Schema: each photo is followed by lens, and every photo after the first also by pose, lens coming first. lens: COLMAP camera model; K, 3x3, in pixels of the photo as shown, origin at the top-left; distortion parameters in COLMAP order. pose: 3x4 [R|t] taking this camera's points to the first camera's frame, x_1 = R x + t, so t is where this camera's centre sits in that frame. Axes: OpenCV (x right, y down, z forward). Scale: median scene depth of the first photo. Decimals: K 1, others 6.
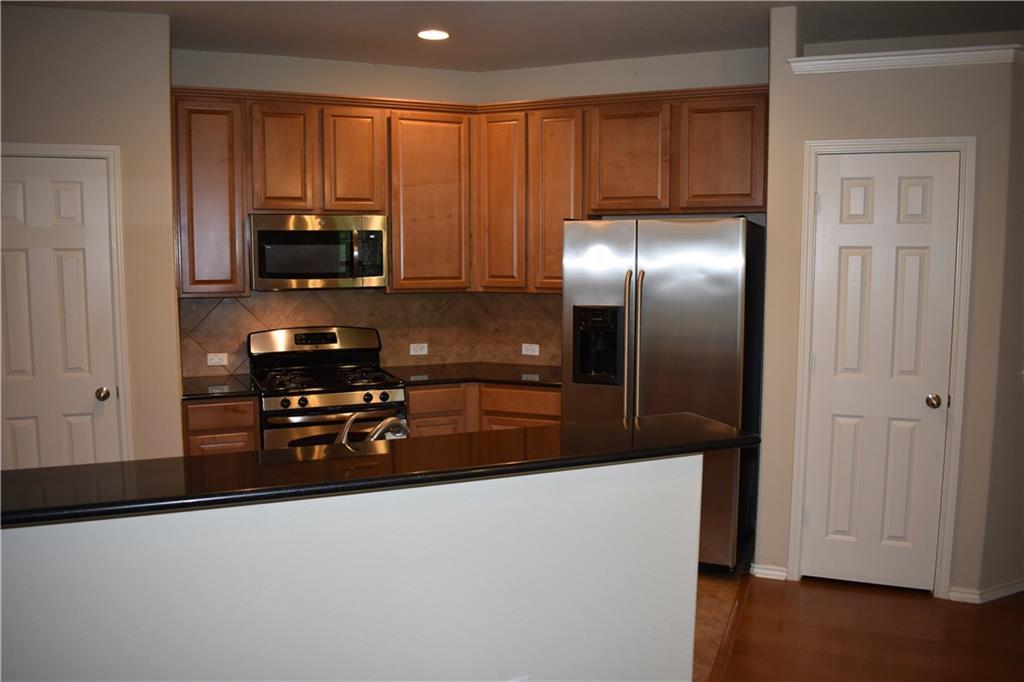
lens RADIAL K [[799.9, 0, 512.0], [0, 799.9, 341.0], [0, 0, 1]] dist [-0.081872, -0.000930]
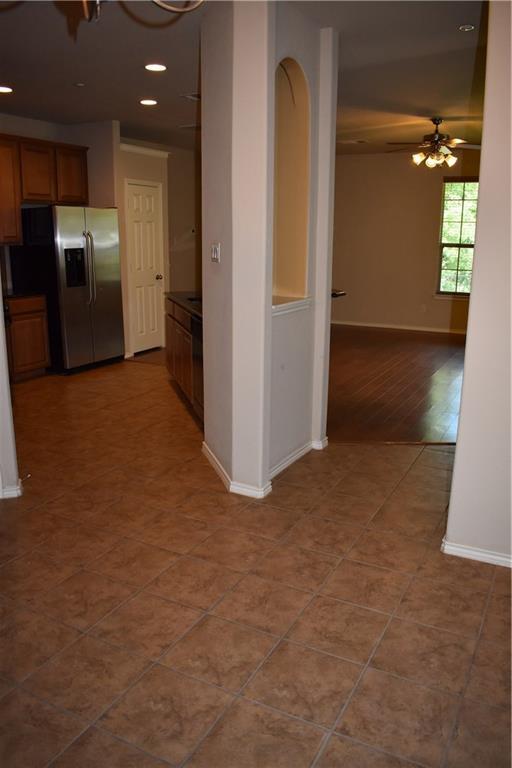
lens RADIAL K [[599.9, 0, 262.0], [0, 599.9, 380.9], [0, 0, 1]] dist [-0.081872, -0.000930]
pose [[0.092370, -0.236697, 0.967183, -1.245346], [0.096756, 0.968872, 0.227870, -0.012021], [-0.991013, 0.072532, 0.112397, 0.318939]]
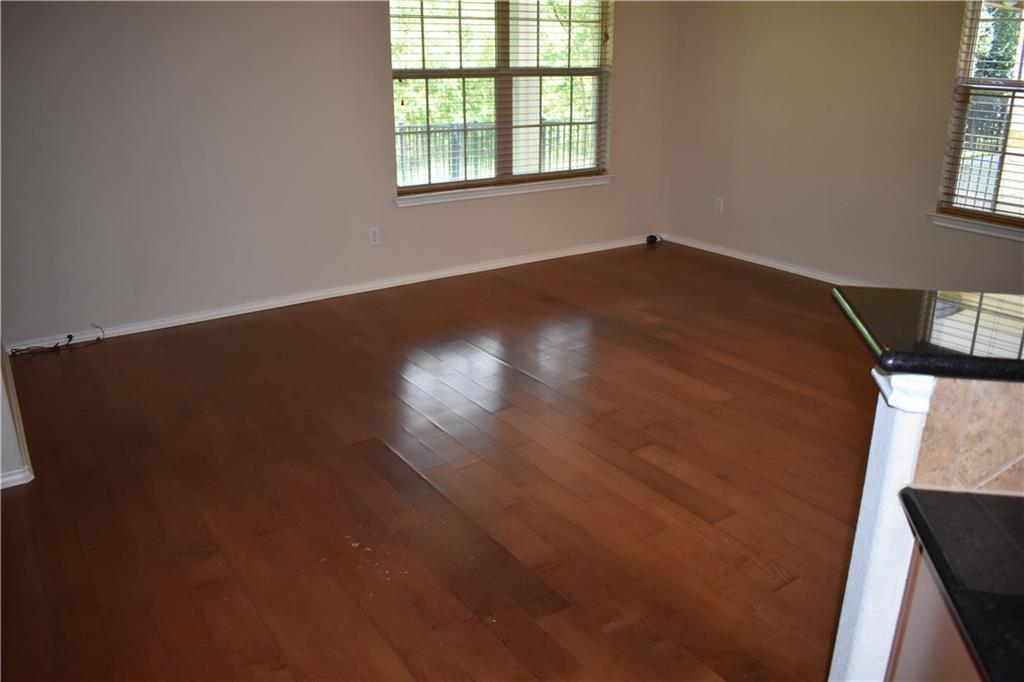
lens RADIAL K [[792.9, 0, 511.2], [0, 792.9, 366.1], [0, 0, 1]] dist [-0.097415, -0.001134]
pose [[-0.831888, -0.196904, 0.518836, 0.101869], [0.064338, 0.894410, 0.442596, -0.046200], [-0.551201, 0.401571, -0.731381, 0.765884]]
